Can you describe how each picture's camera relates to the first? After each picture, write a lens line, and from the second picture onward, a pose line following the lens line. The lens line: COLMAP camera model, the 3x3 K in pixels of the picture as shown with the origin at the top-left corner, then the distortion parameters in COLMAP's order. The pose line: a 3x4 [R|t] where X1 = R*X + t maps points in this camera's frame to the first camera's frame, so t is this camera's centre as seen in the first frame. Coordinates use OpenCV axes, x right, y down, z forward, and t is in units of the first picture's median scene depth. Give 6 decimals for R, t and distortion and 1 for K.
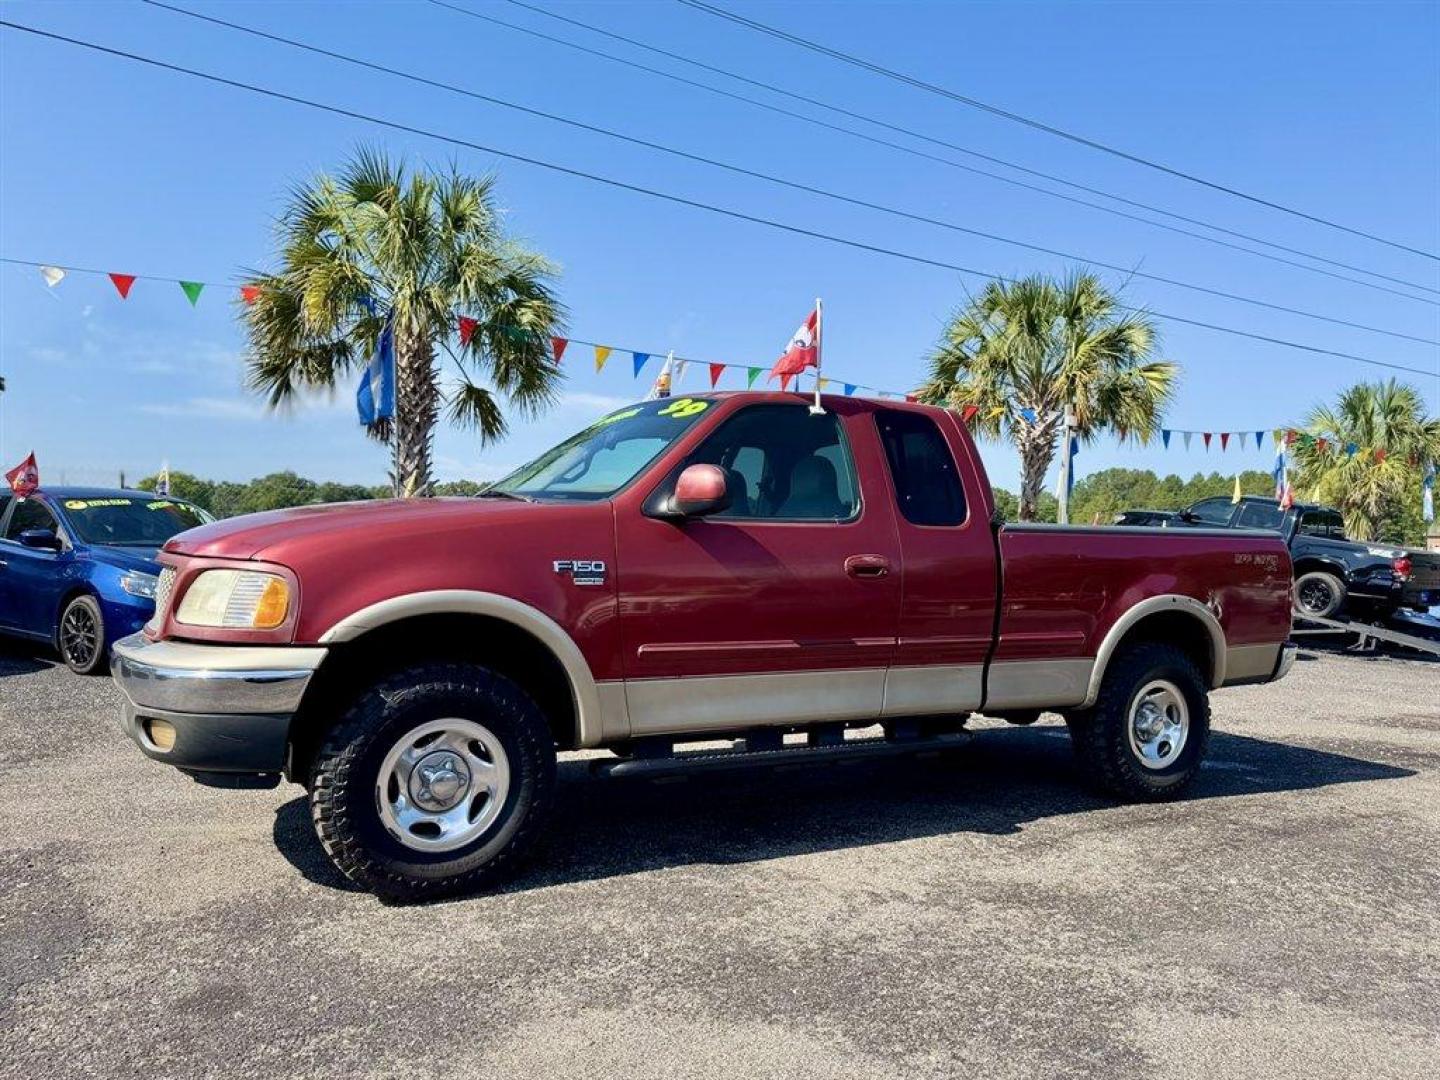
lens RADIAL K [[1060.8, 0, 724.7], [0, 1060.8, 537.4], [0, 0, 1]] dist [0.009554, -0.004929]
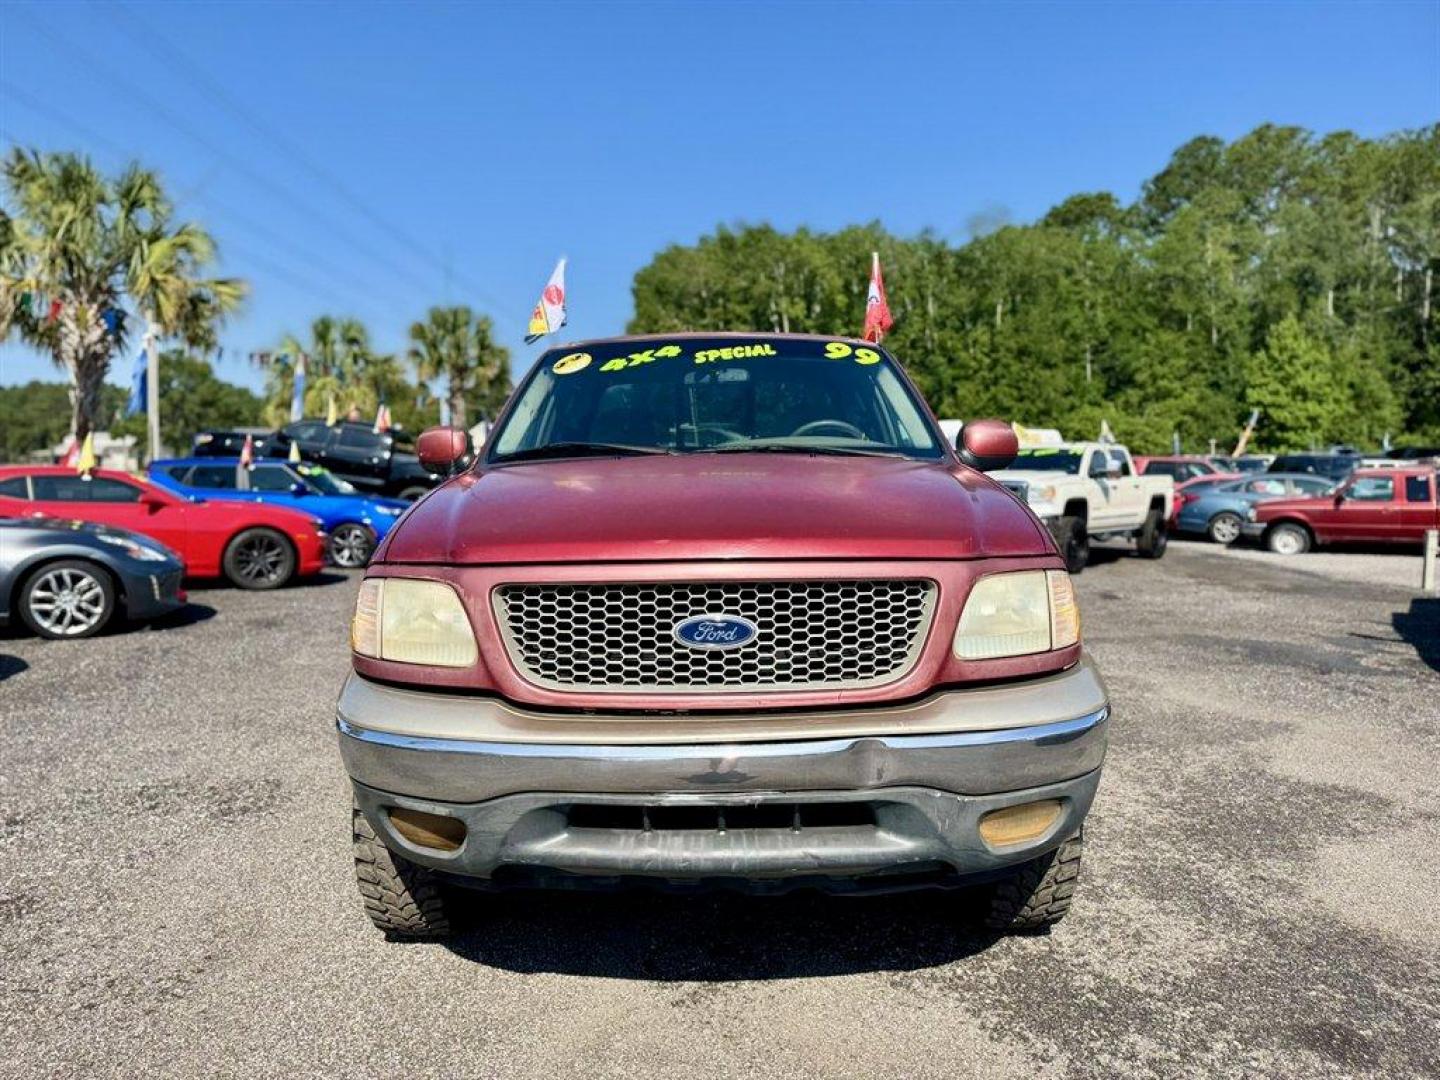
lens RADIAL K [[1018.2, 0, 720.0], [0, 1018.2, 540.0], [0, 0, 1]] dist [0.002253, -0.001326]
pose [[0.476155, -0.088533, 0.874894, -1.117560], [0.007778, 0.995304, 0.096484, -0.060608], [-0.879327, -0.039137, 0.474607, 0.821125]]
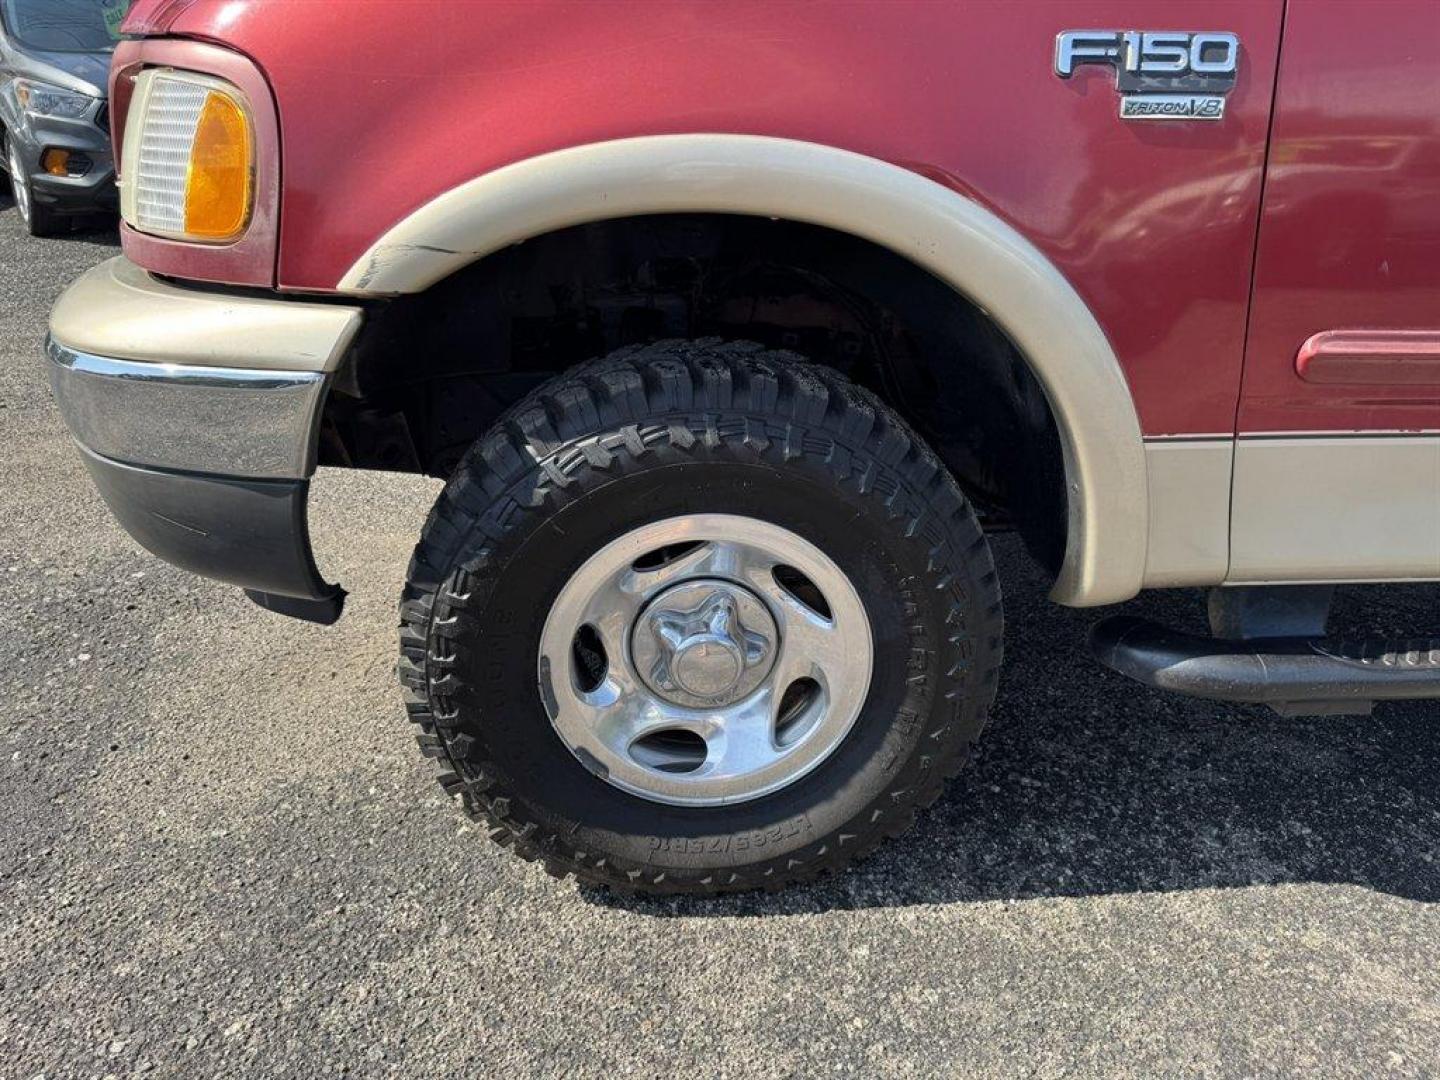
lens RADIAL K [[1060.8, 0, 724.7], [0, 1060.8, 537.4], [0, 0, 1]] dist [0.009554, -0.004929]
pose [[0.910123, 0.149256, -0.386520, -0.112302], [0.007762, 0.926559, 0.376069, 0.040747], [0.414264, -0.345269, 0.842125, 0.679962]]
